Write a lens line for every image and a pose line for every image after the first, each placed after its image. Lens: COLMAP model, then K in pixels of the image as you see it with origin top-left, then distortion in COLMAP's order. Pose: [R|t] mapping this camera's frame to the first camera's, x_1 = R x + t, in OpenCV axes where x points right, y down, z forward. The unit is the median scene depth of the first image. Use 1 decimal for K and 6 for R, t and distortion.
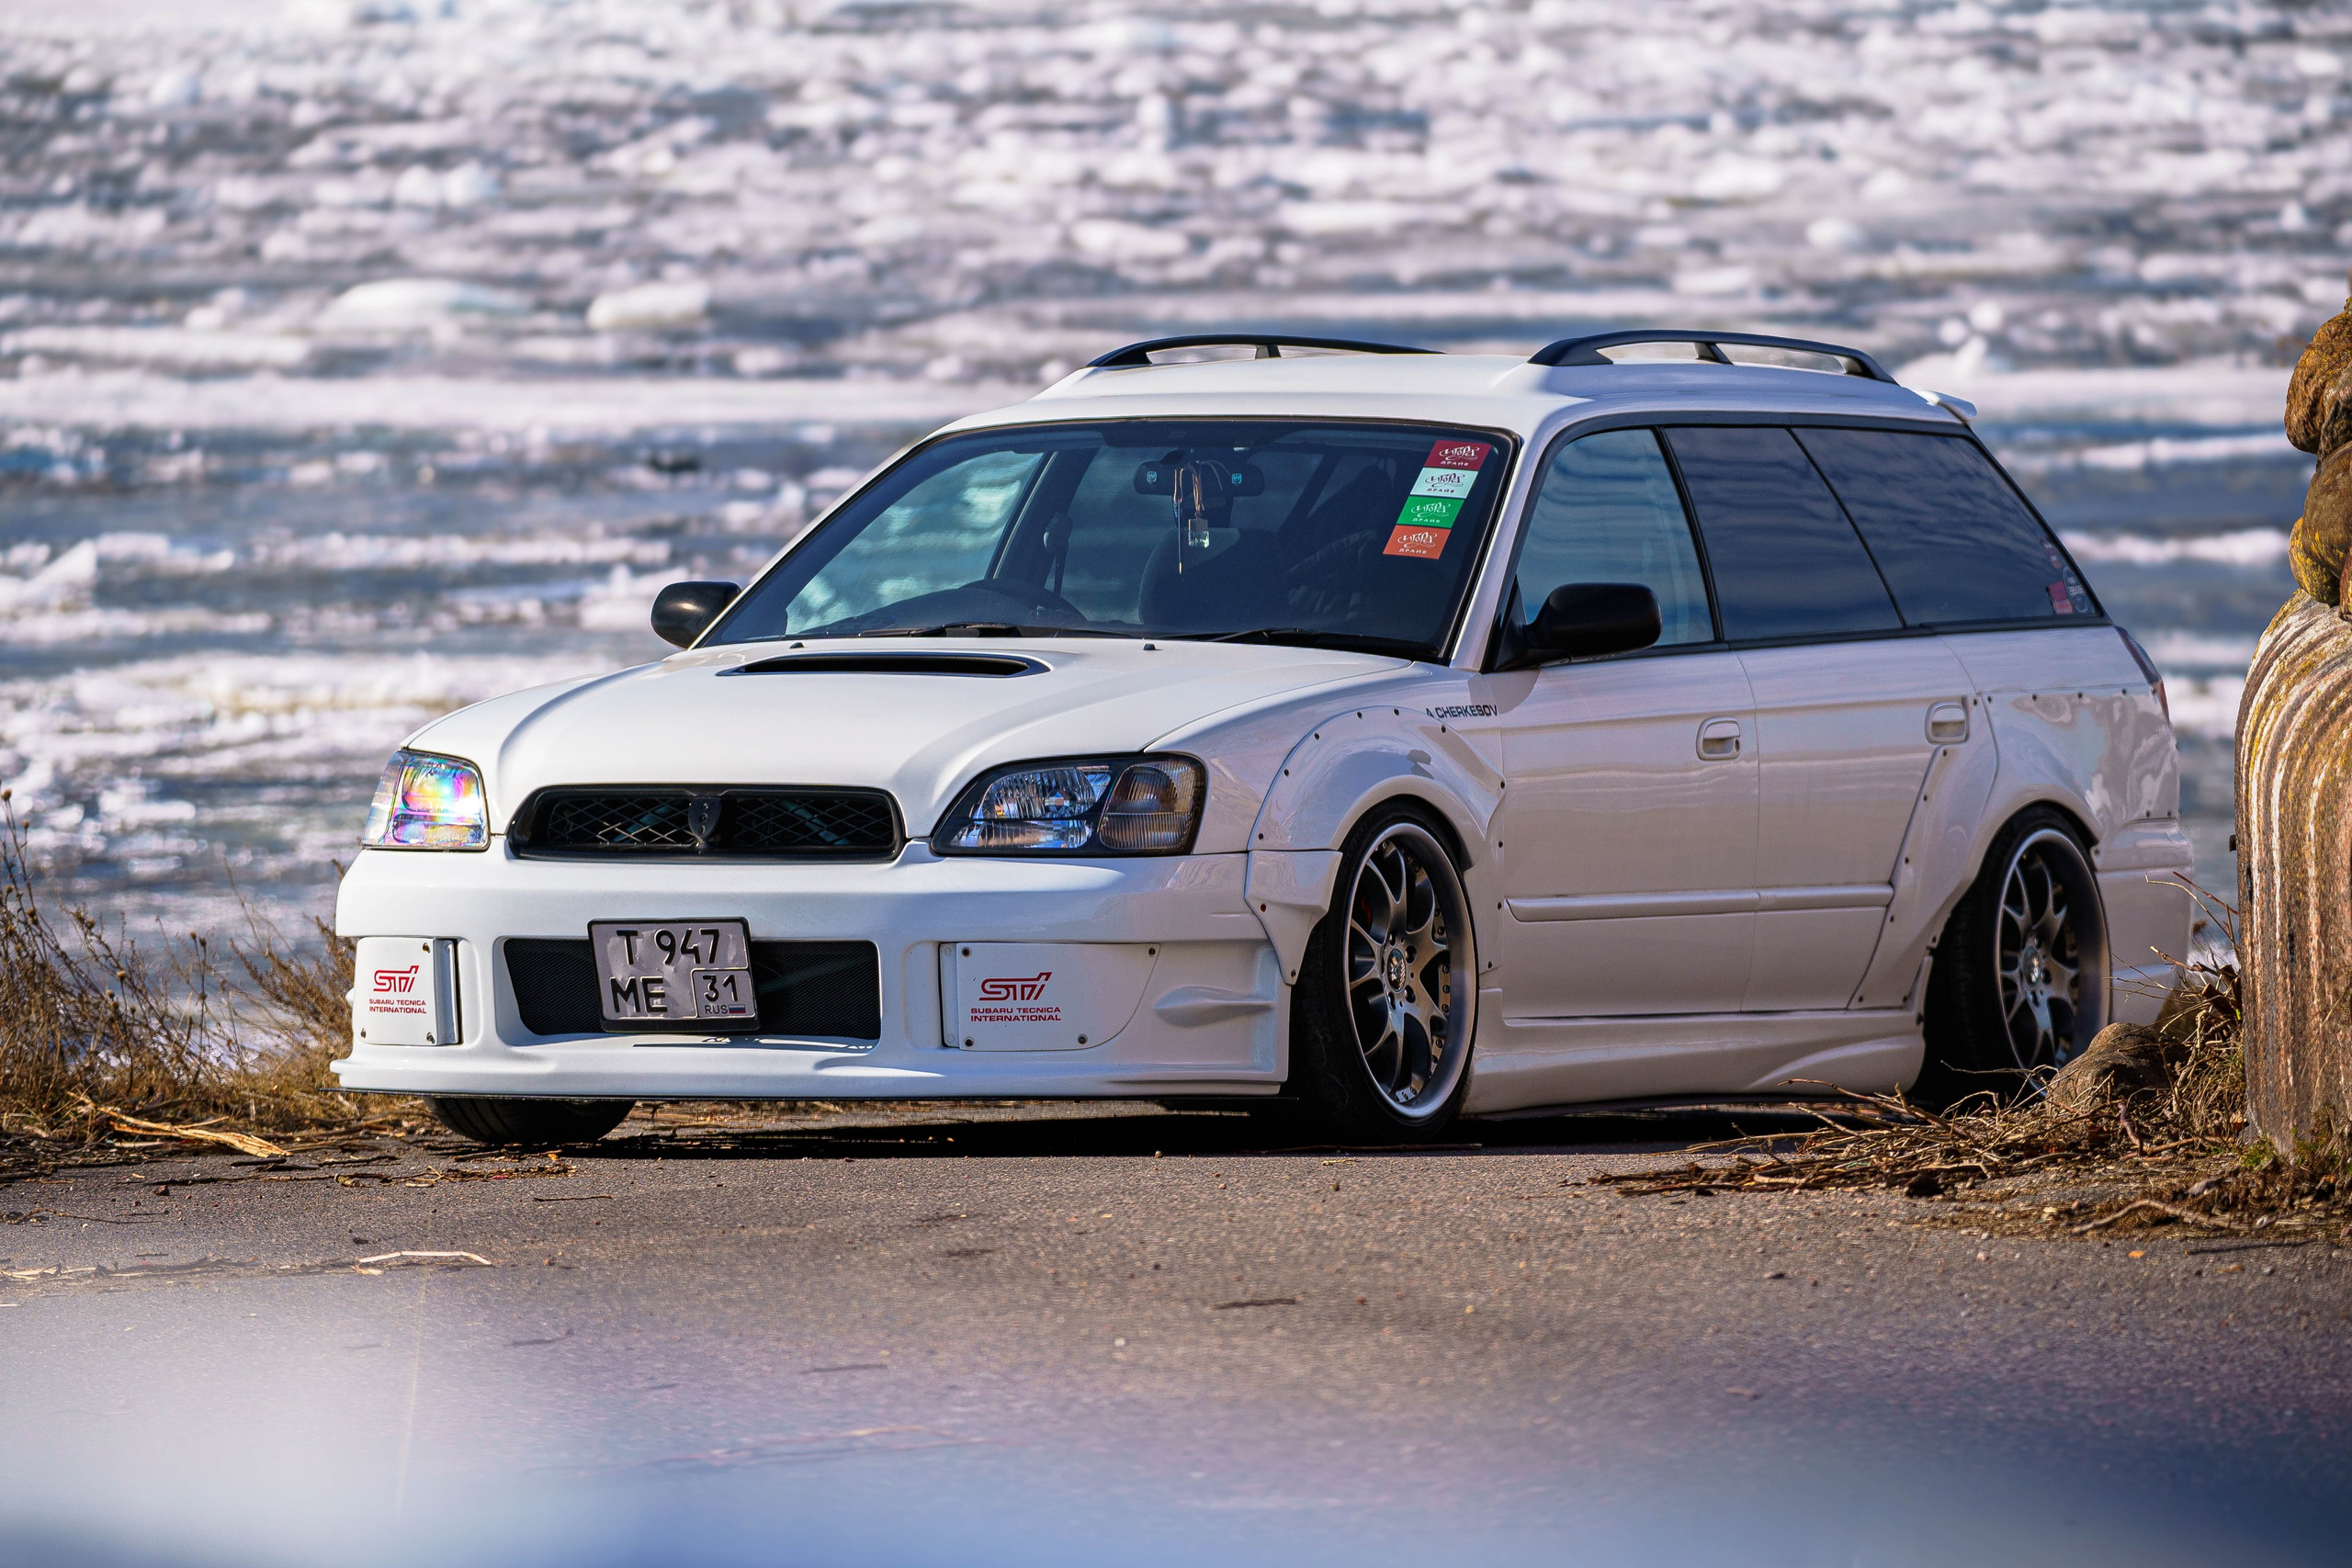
lens RADIAL K [[15609.0, 0, 1193.3], [0, 15609.0, 764.4], [0, 0, 1]] dist [4.243695, 0.000000]
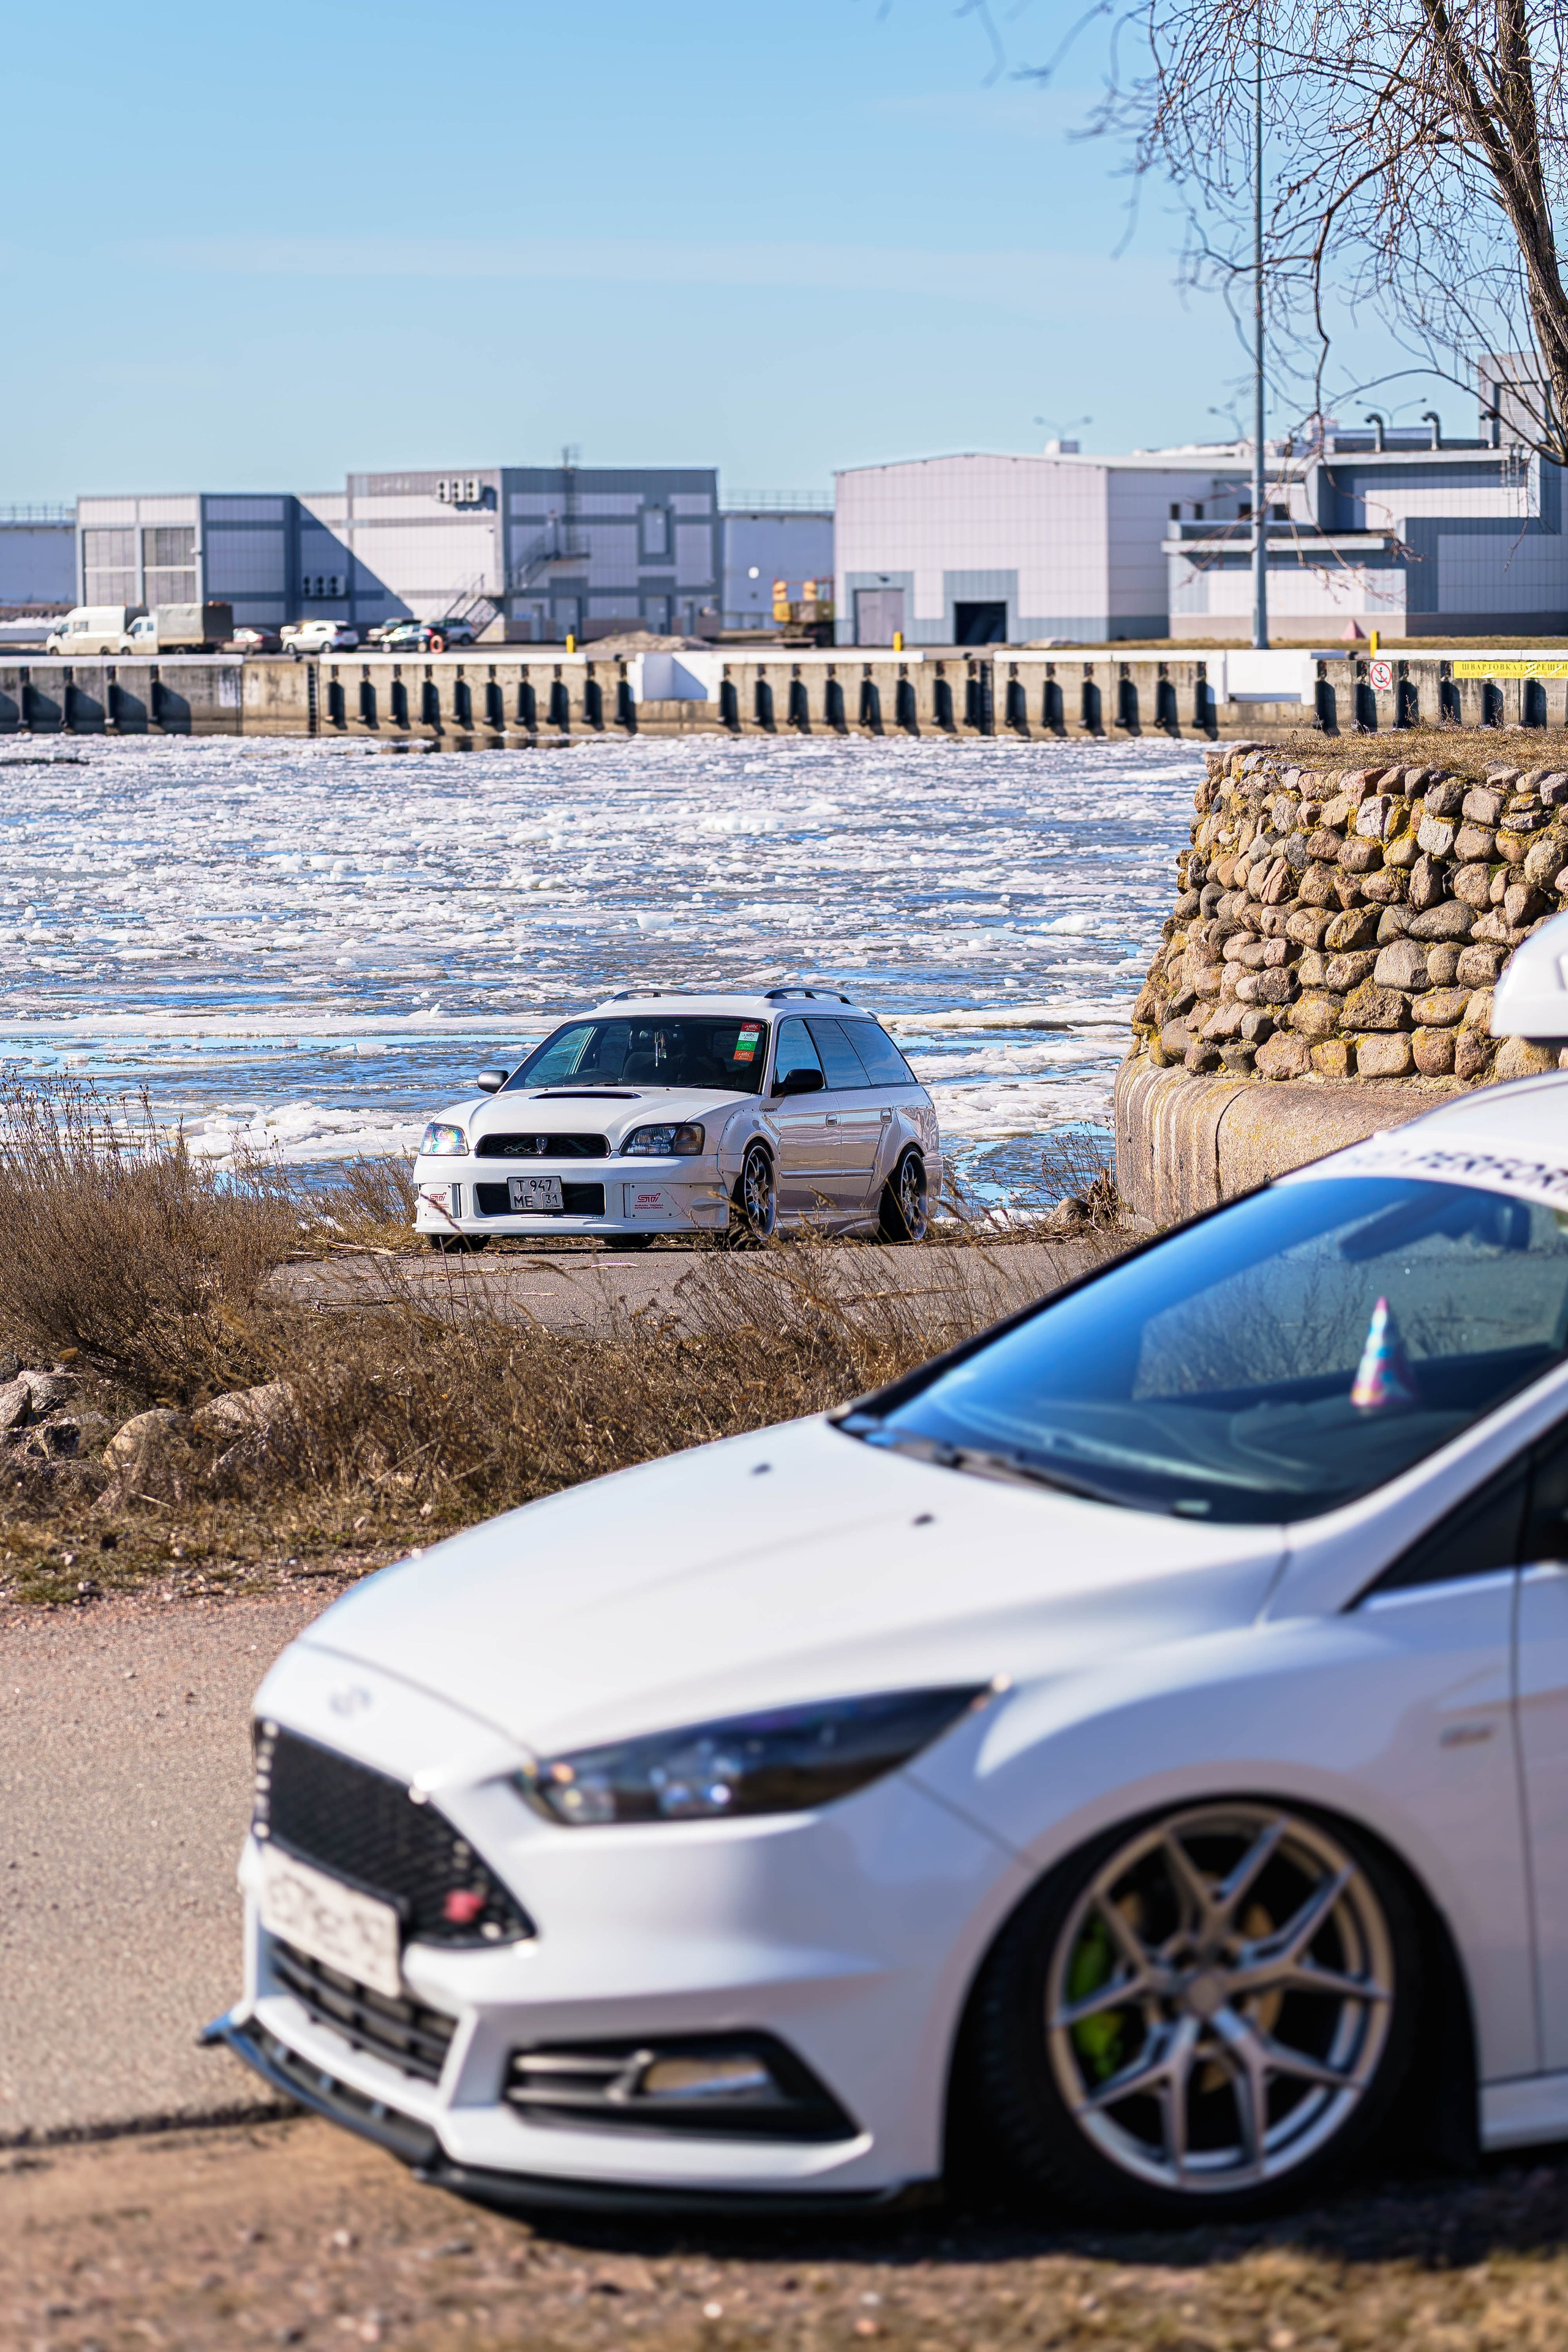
lens RADIAL K [[6763.8, 0, 782.8], [0, 6763.8, 1175.4], [0, 0, 1]] dist [0.075295, 0.000000]
pose [[0.990031, -0.004662, 0.140775, -0.170093], [0.005003, 0.999985, -0.002066, 0.012419], [-0.140763, 0.002750, 0.990039, -0.324150]]
